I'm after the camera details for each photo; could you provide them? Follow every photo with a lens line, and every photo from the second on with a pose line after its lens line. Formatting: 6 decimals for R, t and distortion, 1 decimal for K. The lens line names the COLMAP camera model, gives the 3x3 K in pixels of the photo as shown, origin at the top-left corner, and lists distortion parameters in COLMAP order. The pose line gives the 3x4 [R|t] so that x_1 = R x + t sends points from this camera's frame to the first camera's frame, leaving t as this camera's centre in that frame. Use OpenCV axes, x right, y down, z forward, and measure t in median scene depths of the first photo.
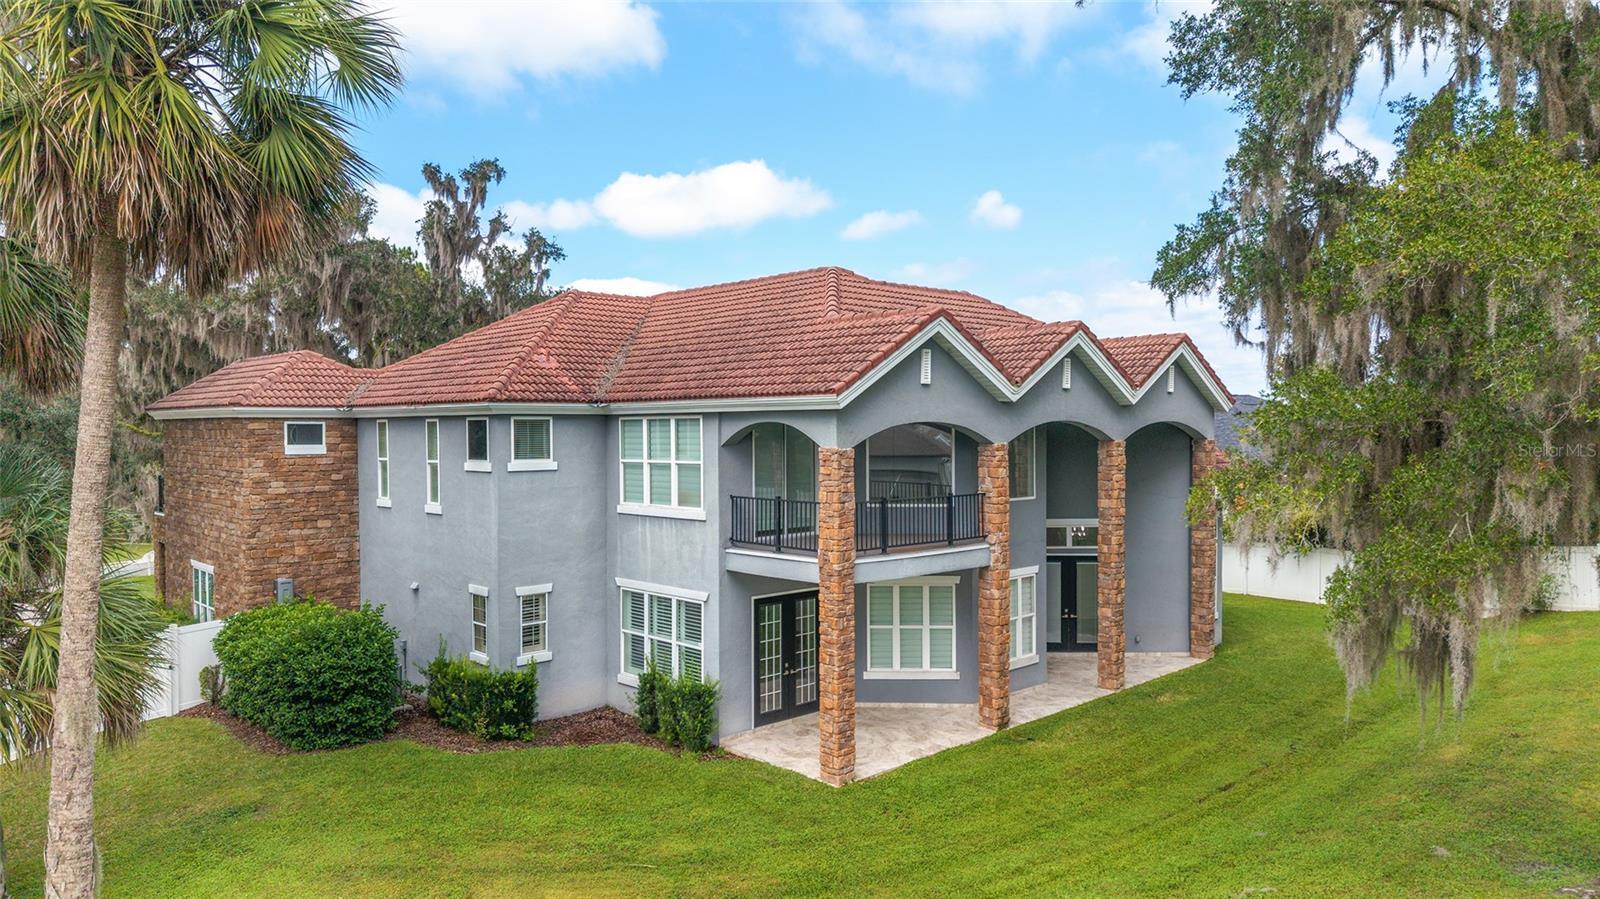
lens RADIAL K [[1080.3, 0, 800.0], [0, 1080.3, 449.5], [0, 0, 1]] dist [0.097960, -0.250635]
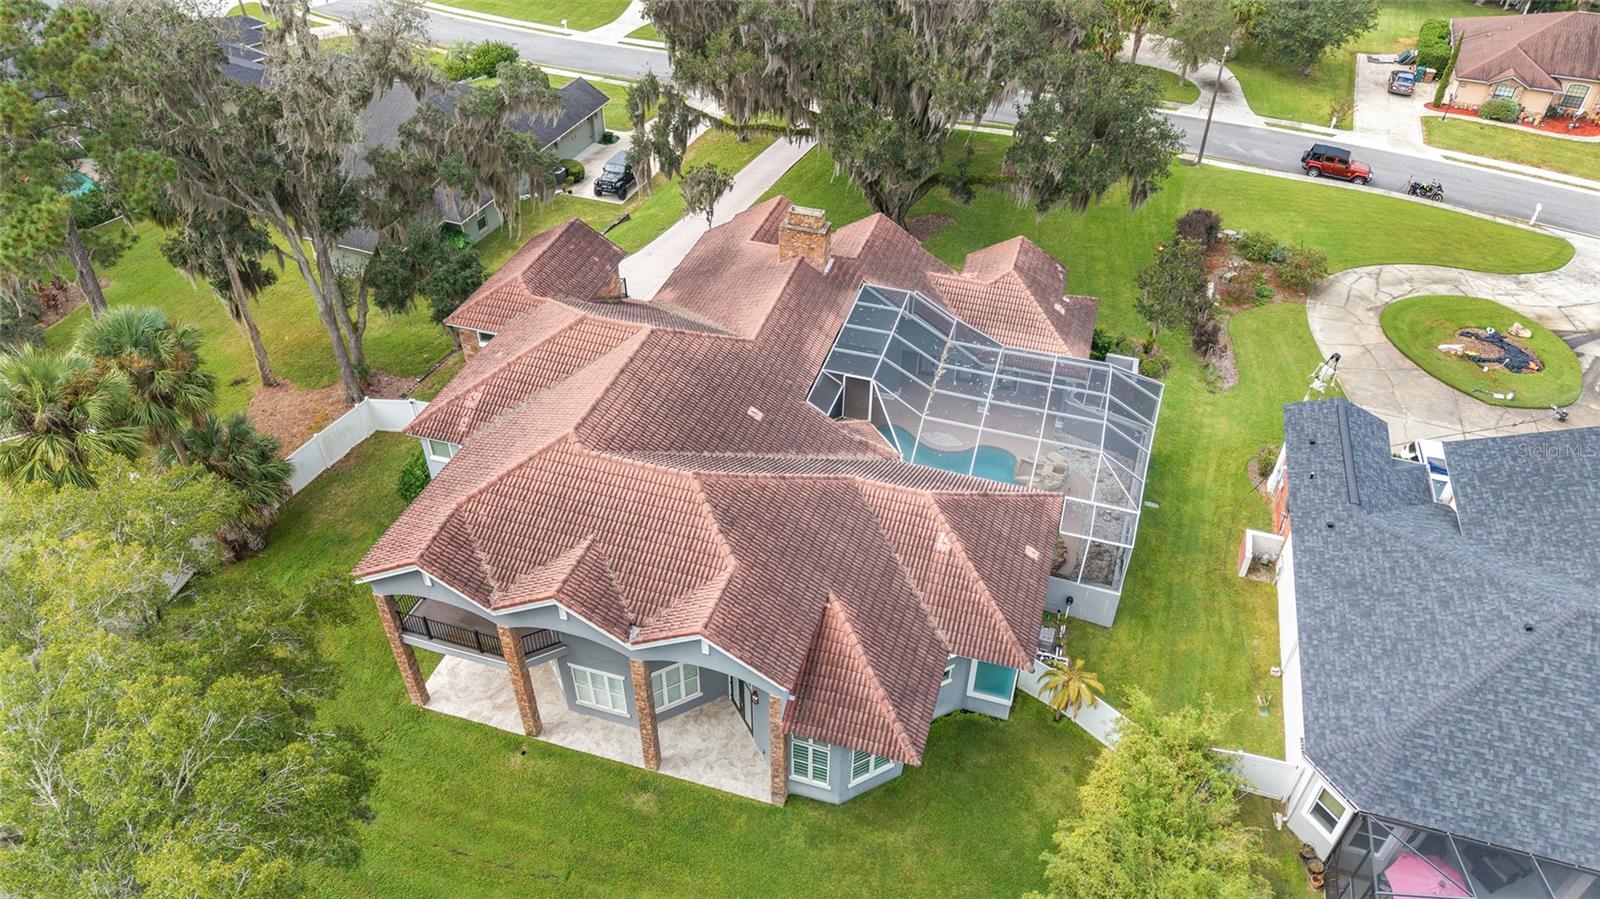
lens RADIAL K [[1080.3, 0, 800.0], [0, 1080.3, 449.5], [0, 0, 1]] dist [0.097960, -0.250635]
pose [[0.483418, 0.566092, -0.667717, 1.148867], [-0.033058, 0.774027, 0.632289, -1.071046], [0.874765, -0.283587, 0.392892, 0.732755]]
